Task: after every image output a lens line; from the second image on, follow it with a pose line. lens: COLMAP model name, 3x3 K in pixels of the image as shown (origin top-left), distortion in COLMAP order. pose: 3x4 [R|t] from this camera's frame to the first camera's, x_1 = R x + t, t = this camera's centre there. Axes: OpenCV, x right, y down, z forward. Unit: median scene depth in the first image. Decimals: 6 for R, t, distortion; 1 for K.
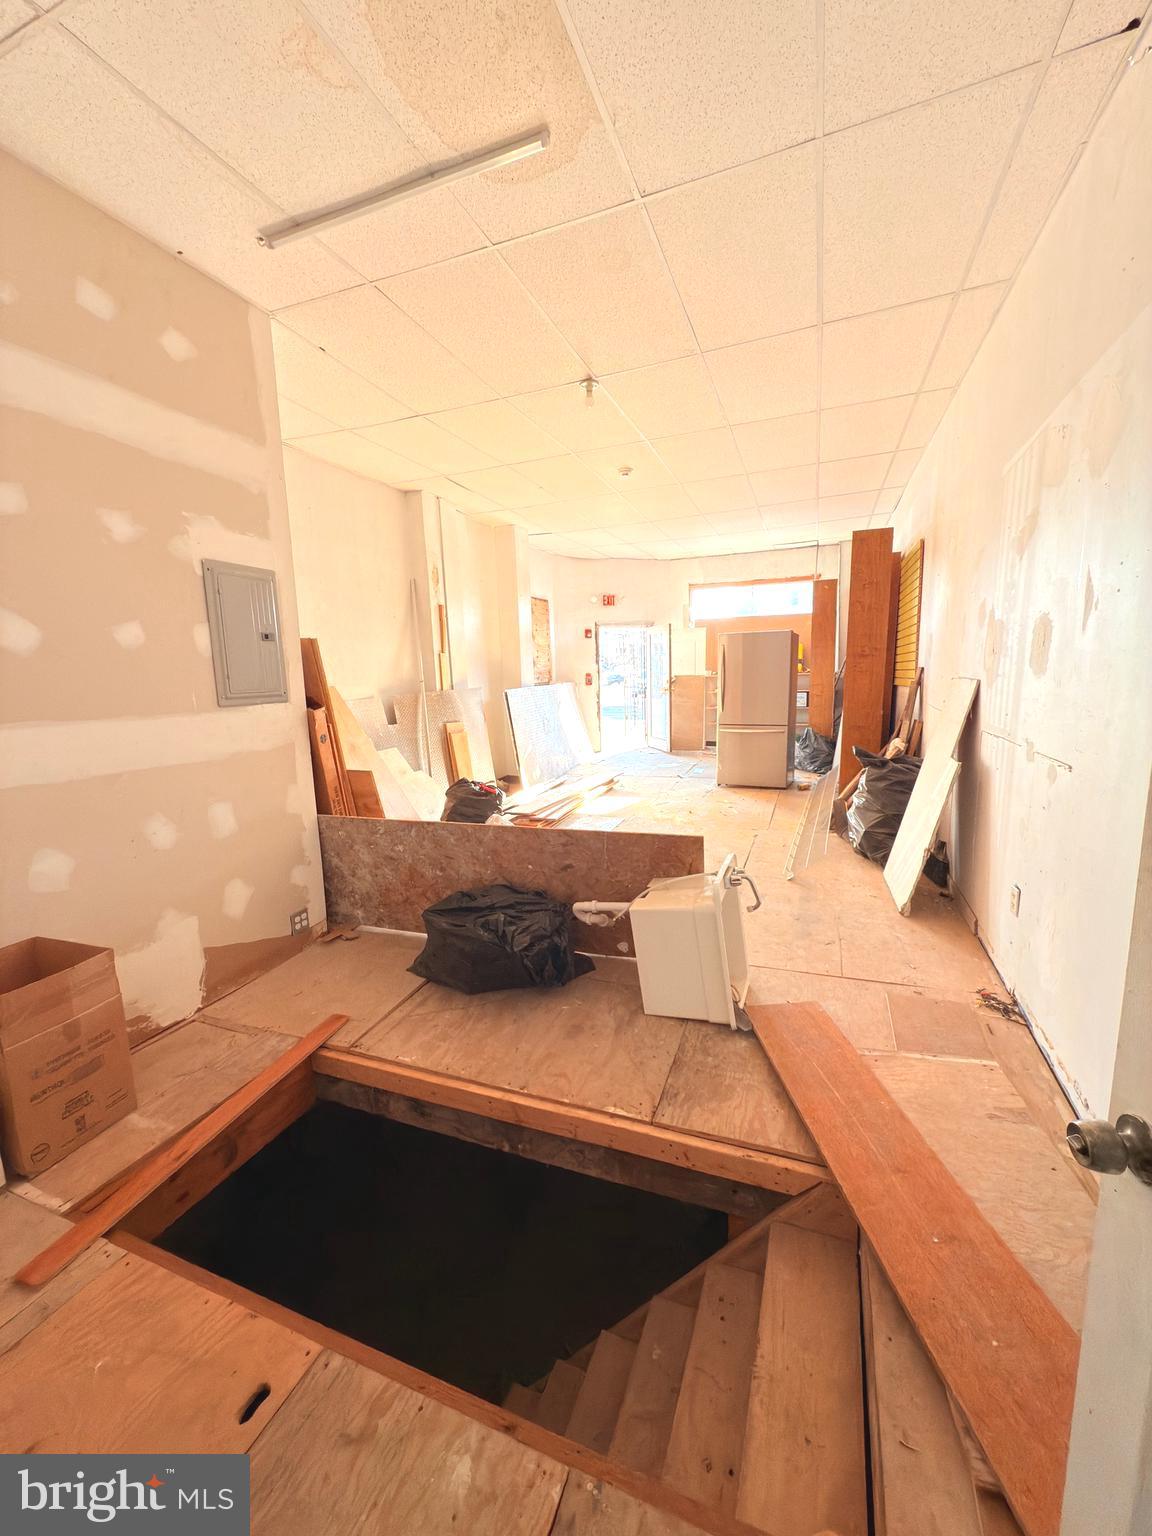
lens RADIAL K [[611.1, 0, 574.9], [0, 611.1, 767.1], [0, 0, 1]] dist [-0.000197, -0.000162]
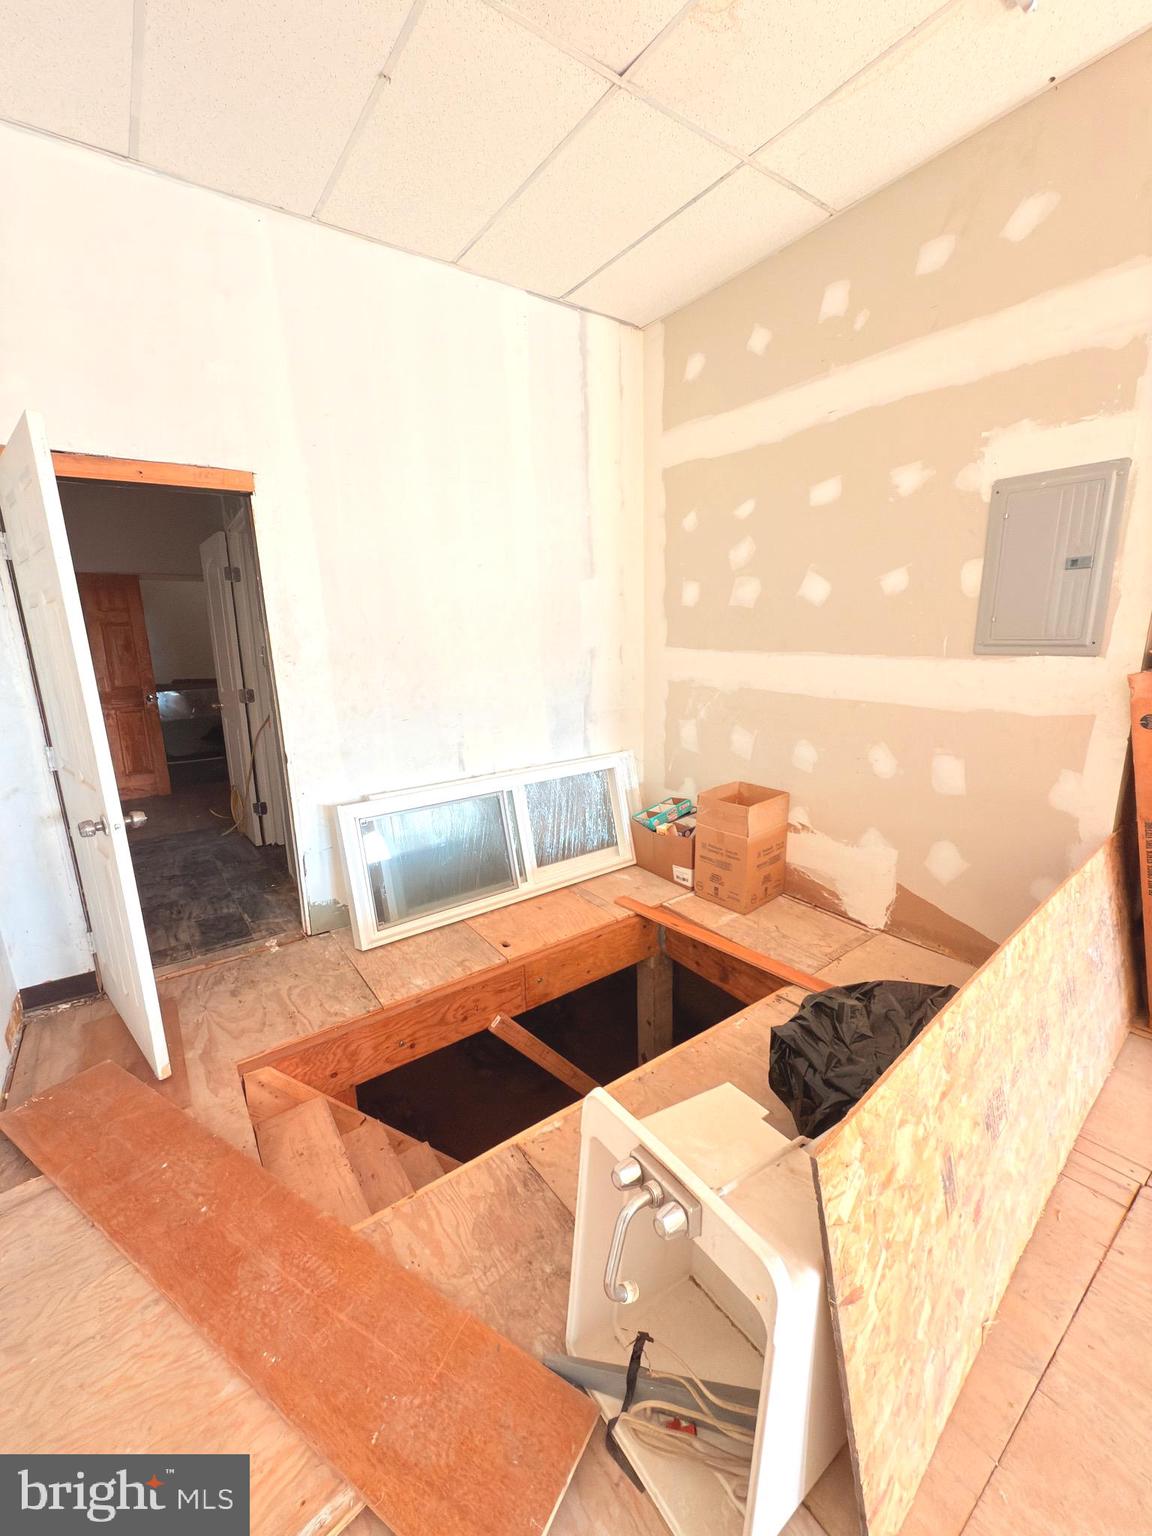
lens RADIAL K [[611.1, 0, 573.4], [0, 611.1, 766.0], [0, 0, 1]] dist [-0.000197, -0.000162]
pose [[-0.534289, 0.228680, -0.813782, 0.280103], [-0.091348, 0.941454, 0.324531, -0.102500], [0.840352, 0.247730, -0.482119, 0.556878]]
